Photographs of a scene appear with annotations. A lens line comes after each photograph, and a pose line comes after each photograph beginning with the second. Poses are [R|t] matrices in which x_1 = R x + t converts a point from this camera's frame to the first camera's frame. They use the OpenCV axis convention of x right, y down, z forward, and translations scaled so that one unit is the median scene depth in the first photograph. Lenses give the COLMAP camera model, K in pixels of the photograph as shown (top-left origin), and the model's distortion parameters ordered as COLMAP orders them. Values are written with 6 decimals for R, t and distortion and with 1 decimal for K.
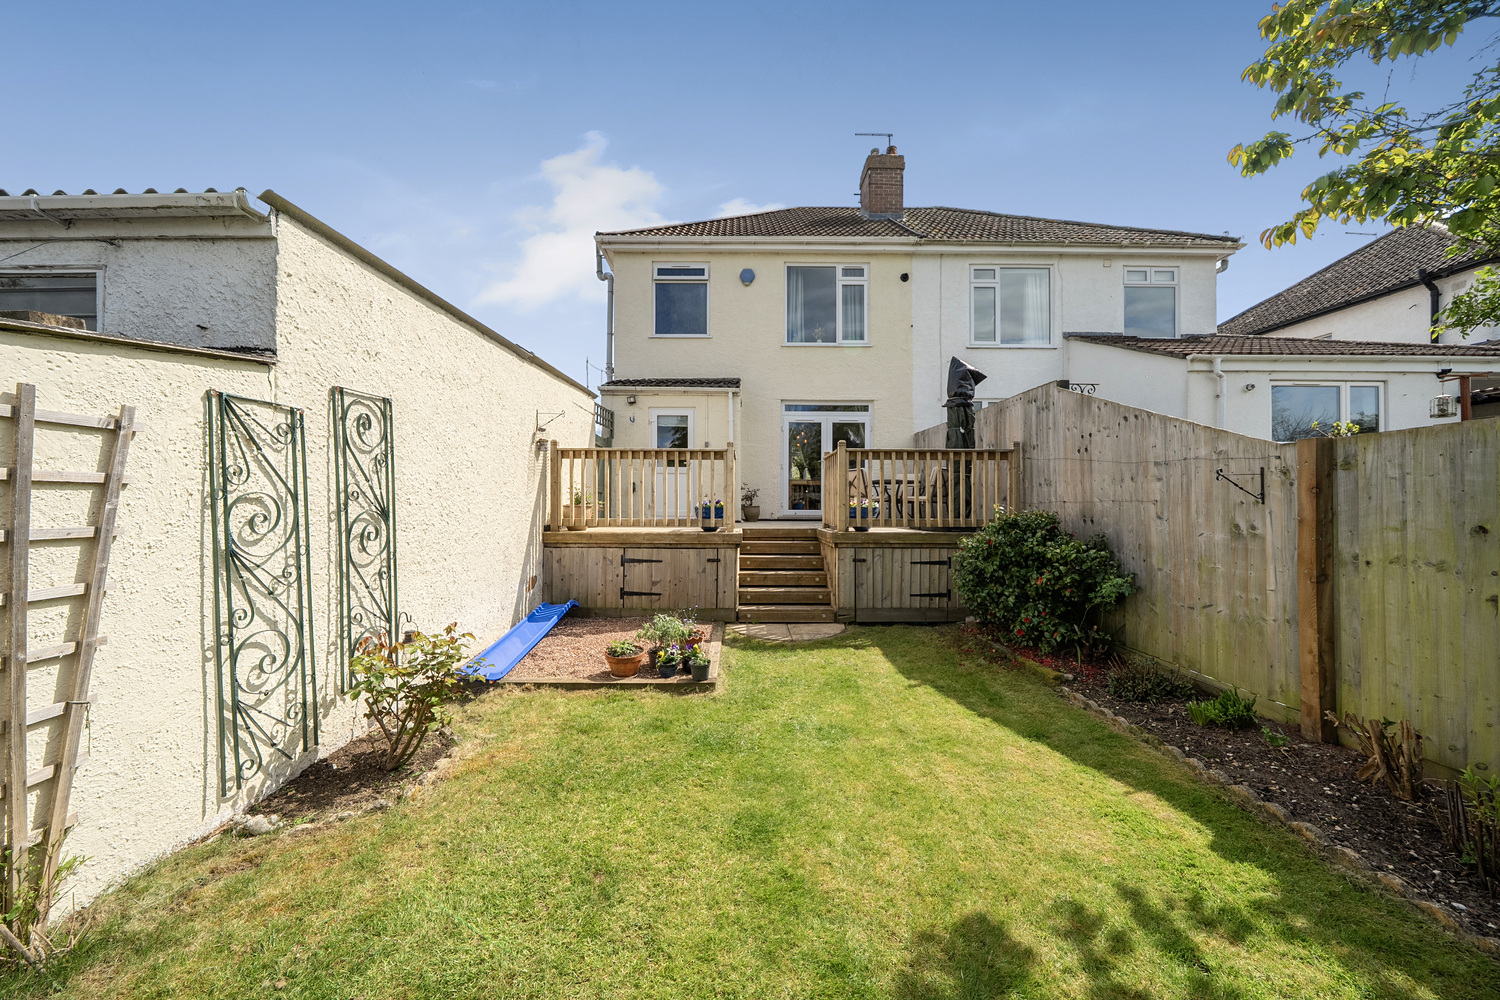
lens RADIAL K [[513.6, 0, 754.7], [0, 513.6, 503.3], [0, 0, 1]] dist [-0.004250, -0.000216]
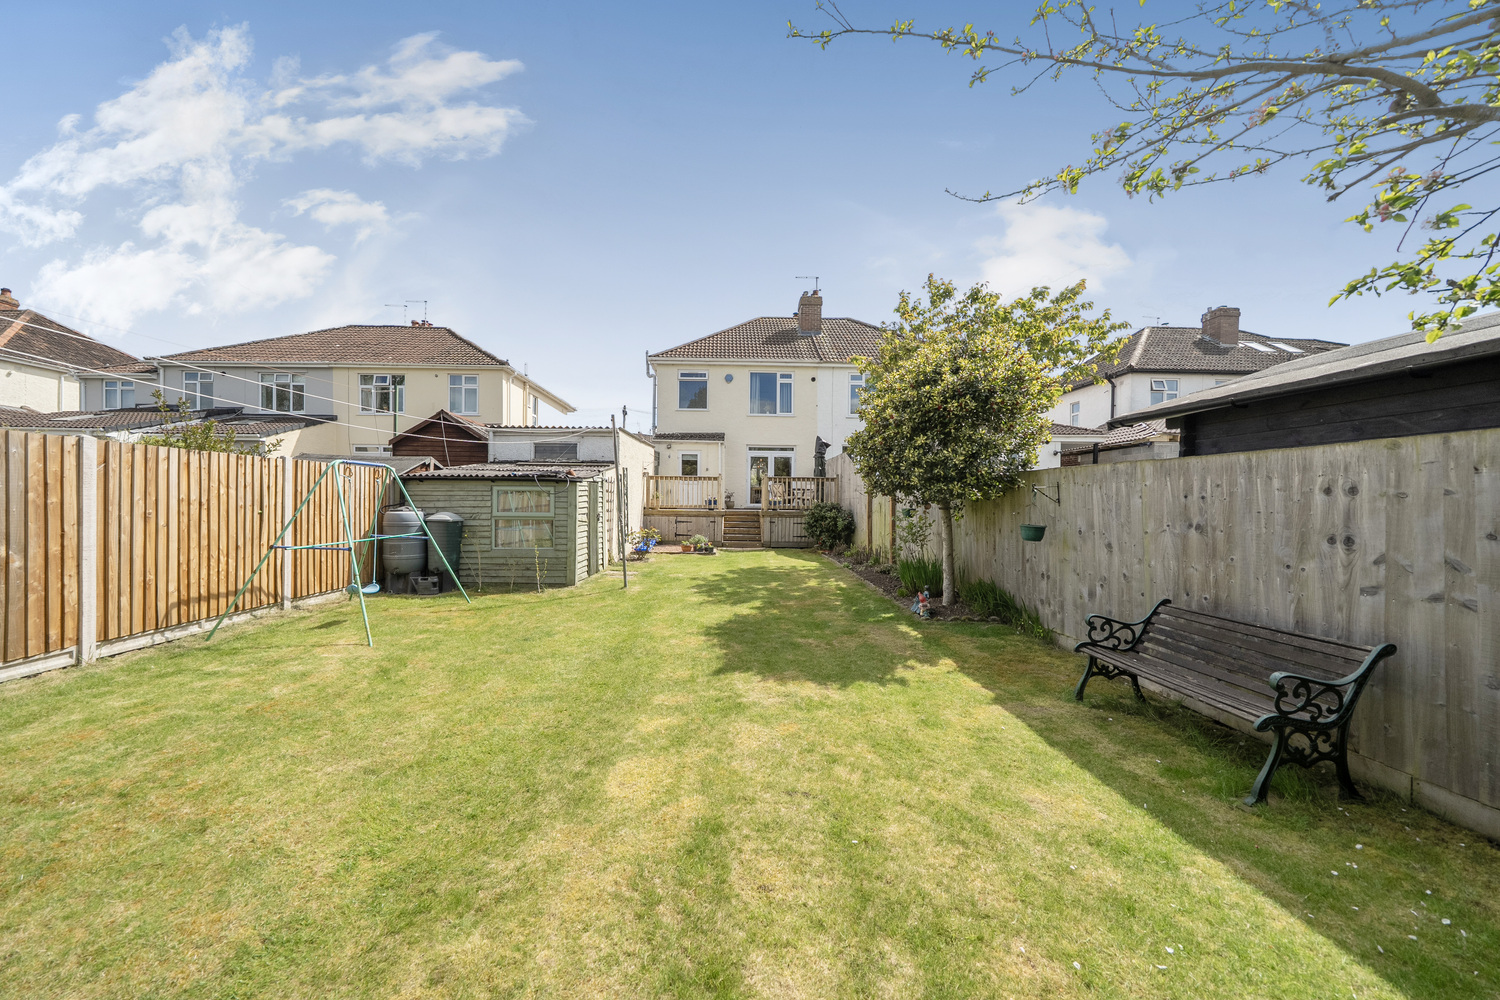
lens RADIAL K [[513.6, 0, 748.7], [0, 513.6, 498.2], [0, 0, 1]] dist [-0.004250, -0.000216]
pose [[0.999831, 0.005940, 0.017414, 0.027870], [-0.005692, 0.999882, -0.014266, 0.019307], [-0.017496, 0.014164, 0.999747, -0.865640]]
